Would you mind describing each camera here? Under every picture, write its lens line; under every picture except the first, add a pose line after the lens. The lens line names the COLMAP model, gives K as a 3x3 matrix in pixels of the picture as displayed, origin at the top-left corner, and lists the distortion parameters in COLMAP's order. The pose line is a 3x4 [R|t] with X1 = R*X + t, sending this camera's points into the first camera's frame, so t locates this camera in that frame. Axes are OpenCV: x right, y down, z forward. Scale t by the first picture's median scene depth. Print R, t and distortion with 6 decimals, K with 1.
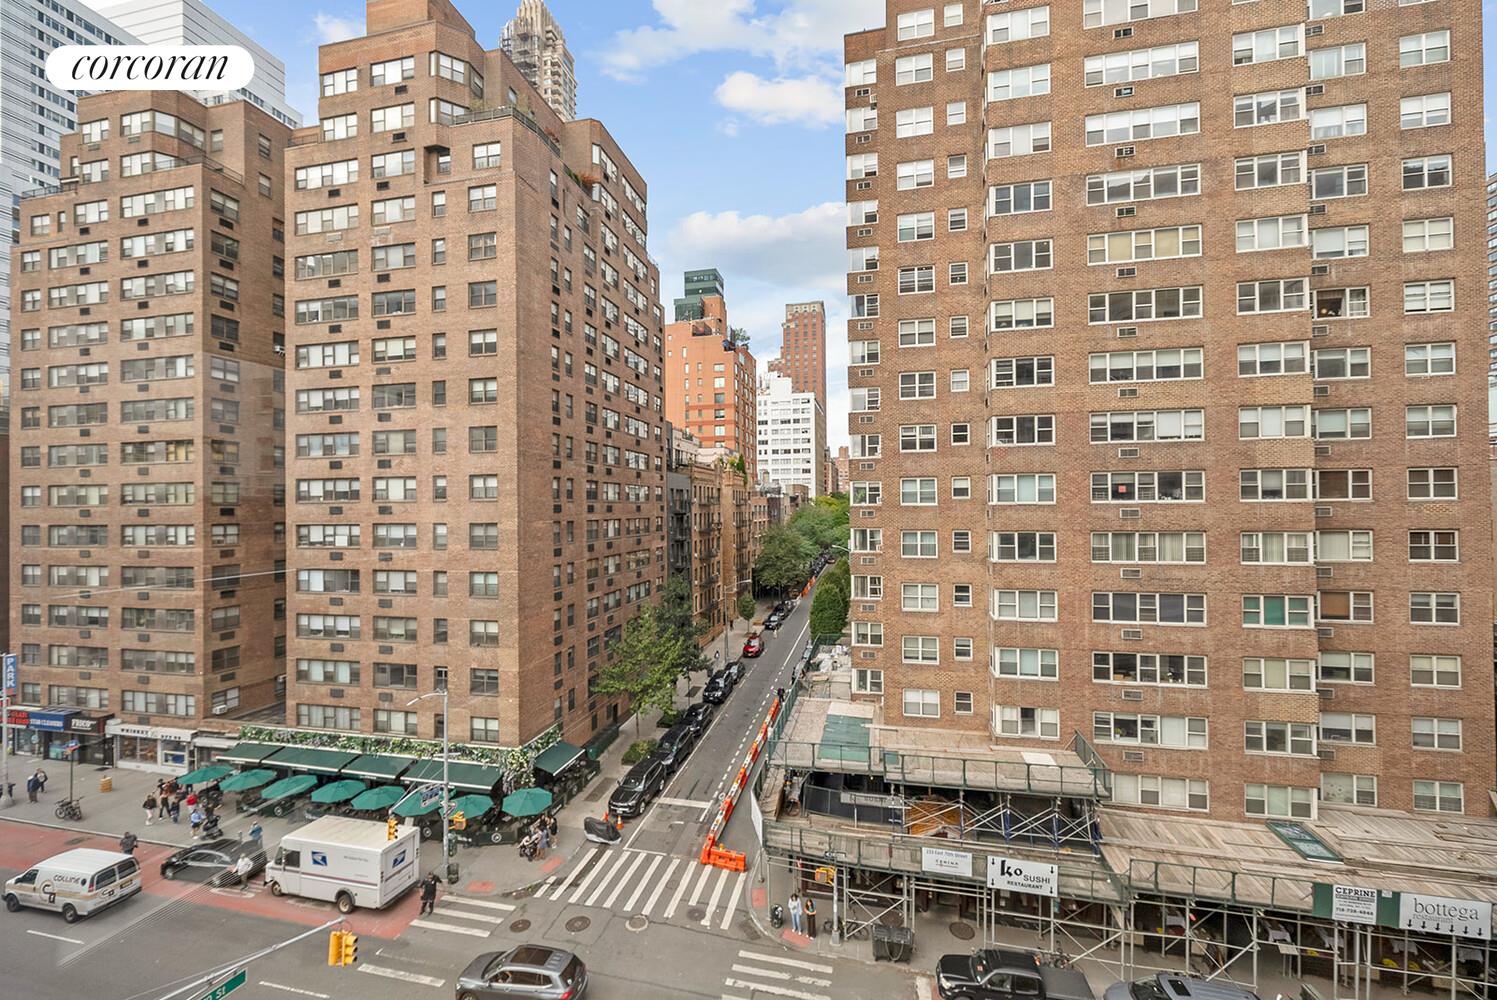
lens RADIAL K [[603.9, 0, 739.2], [0, 603.9, 504.2], [0, 0, 1]] dist [-0.001417, 0.000179]
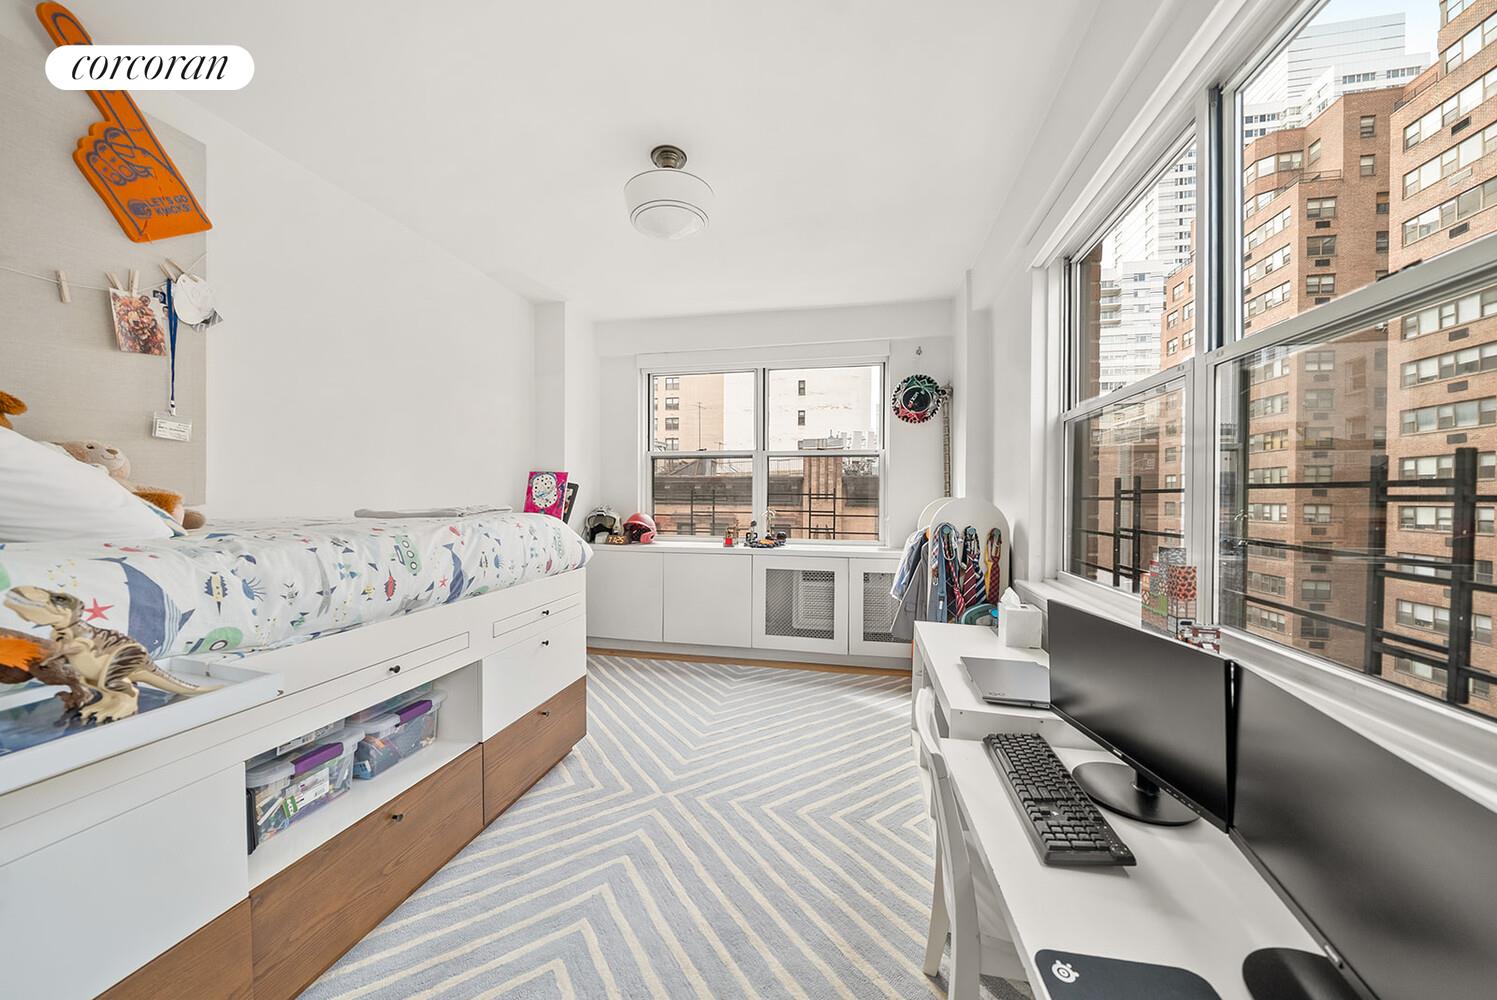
lens RADIAL K [[523.4, 0, 748.0], [0, 523.4, 502.0], [0, 0, 1]] dist [-0.008046, 0.001086]
pose [[0.018225, 0.016334, -0.999700, 0.063856], [-0.001372, 0.999866, 0.016312, 0.015980], [0.999833, 0.001074, 0.018245, -0.040690]]
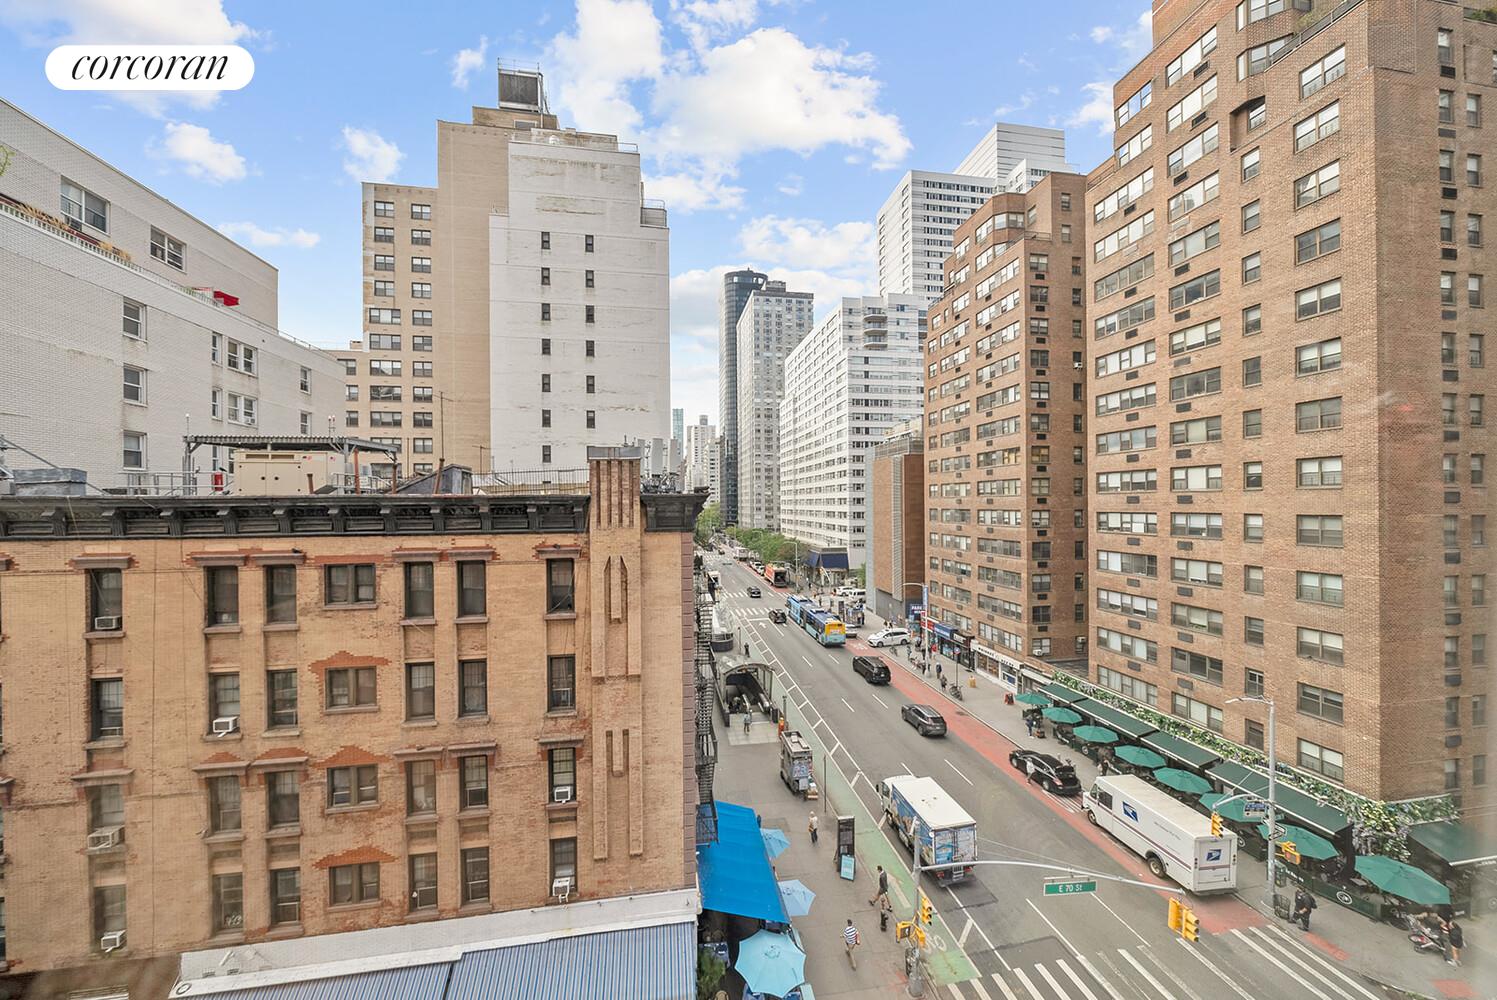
lens RADIAL K [[527.1, 0, 746.2], [0, 527.1, 503.5], [0, 0, 1]] dist [-0.004553, 0.000180]
pose [[0.387299, 0.007450, -0.921924, -0.058362], [0.009672, 0.999879, 0.012143, -0.001333], [0.921904, -0.013620, 0.387180, -0.018274]]
